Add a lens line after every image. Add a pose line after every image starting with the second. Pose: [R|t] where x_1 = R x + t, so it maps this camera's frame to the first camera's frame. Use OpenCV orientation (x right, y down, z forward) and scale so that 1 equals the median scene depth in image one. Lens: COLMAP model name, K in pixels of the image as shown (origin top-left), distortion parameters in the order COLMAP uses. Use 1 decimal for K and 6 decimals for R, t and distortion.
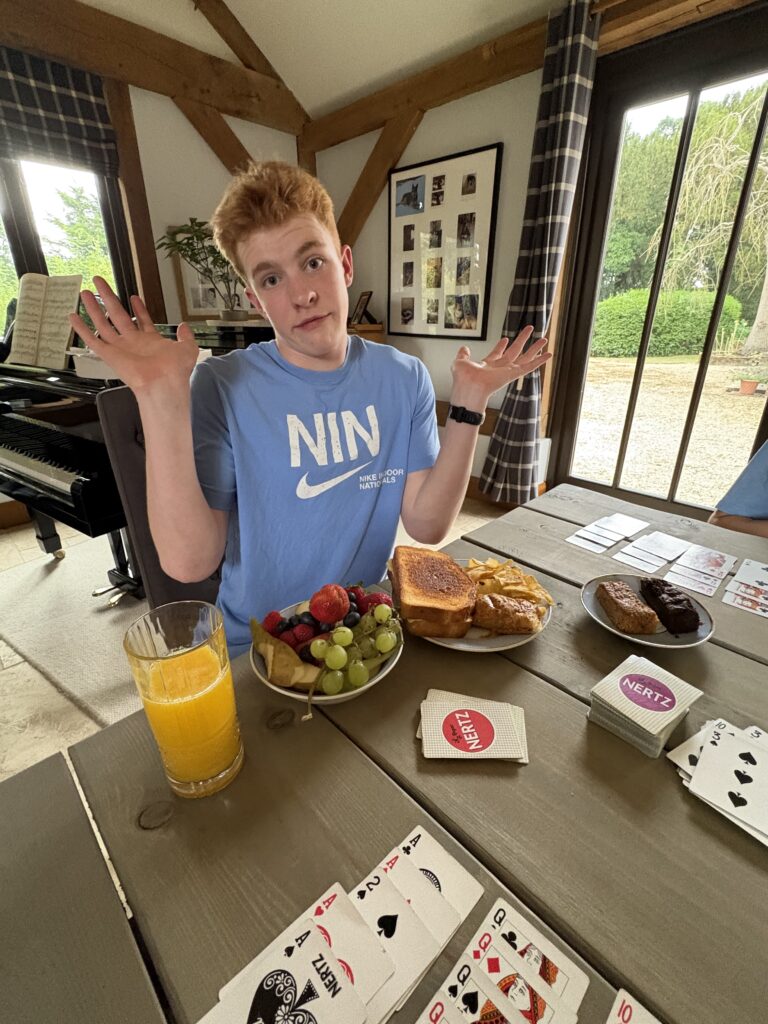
lens RADIAL K [[489.2, 0, 384.0], [0, 489.2, 512.0], [0, 0, 1]] dist [-0.001409, -0.000874]
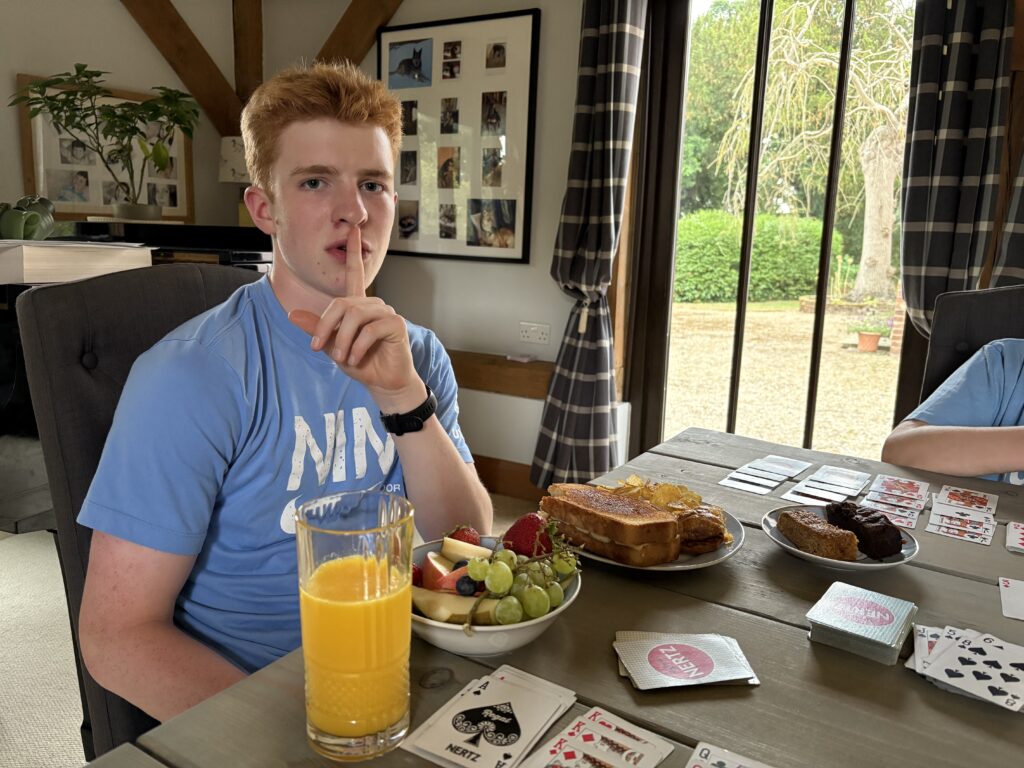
lens RADIAL K [[847.4, 0, 512.0], [0, 847.4, 384.0], [0, 0, 1]] dist [0.006446, 0.000611]
pose [[0.971673, -0.005304, 0.236270, -0.096861], [0.056994, 0.975500, -0.212490, 0.065445], [-0.229355, 0.219937, 0.948169, -0.079980]]
